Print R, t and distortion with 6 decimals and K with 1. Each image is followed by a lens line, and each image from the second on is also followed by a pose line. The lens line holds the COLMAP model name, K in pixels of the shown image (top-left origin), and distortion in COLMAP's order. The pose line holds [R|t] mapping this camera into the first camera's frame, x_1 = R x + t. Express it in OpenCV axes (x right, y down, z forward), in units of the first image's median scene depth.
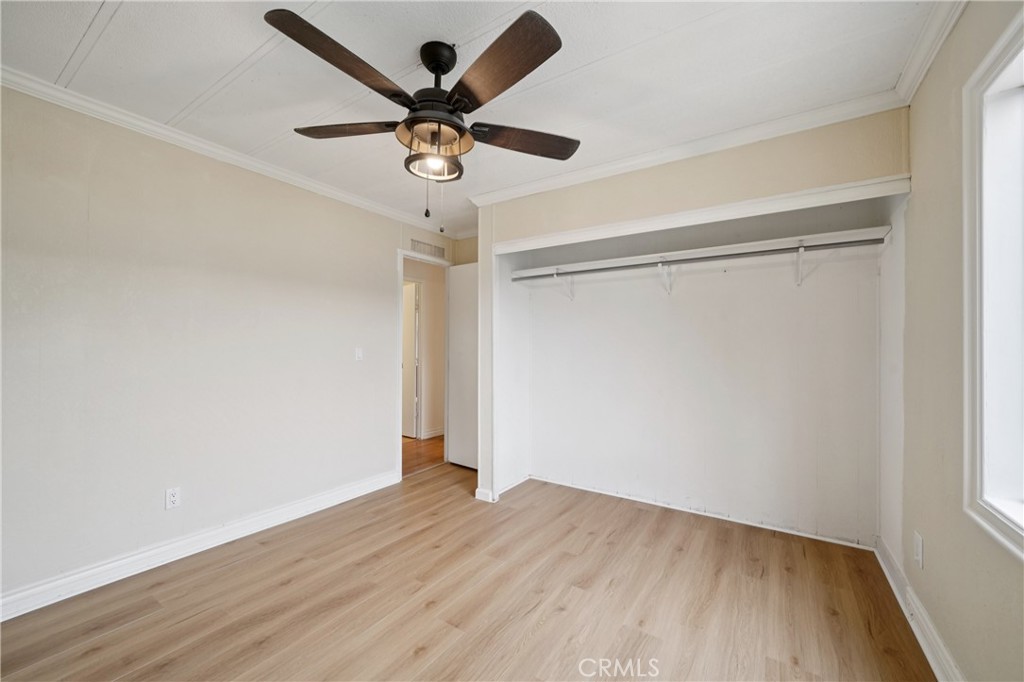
lens RADIAL K [[406.1, 0, 508.6], [0, 406.1, 344.3], [0, 0, 1]] dist [0.002340, -0.000294]
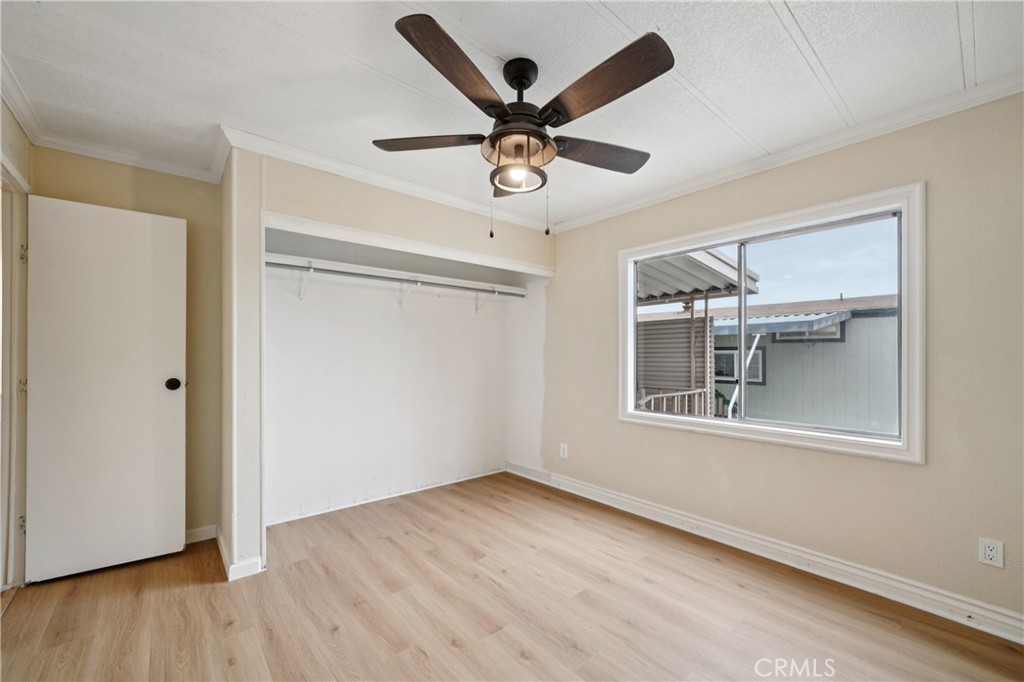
lens RADIAL K [[406.1, 0, 508.8], [0, 406.1, 349.3], [0, 0, 1]] dist [0.002340, -0.000294]
pose [[0.286517, 0.011372, 0.958008, -0.738601], [-0.004706, 0.999934, -0.010462, 0.004587], [-0.958064, -0.001511, 0.286552, 0.462463]]
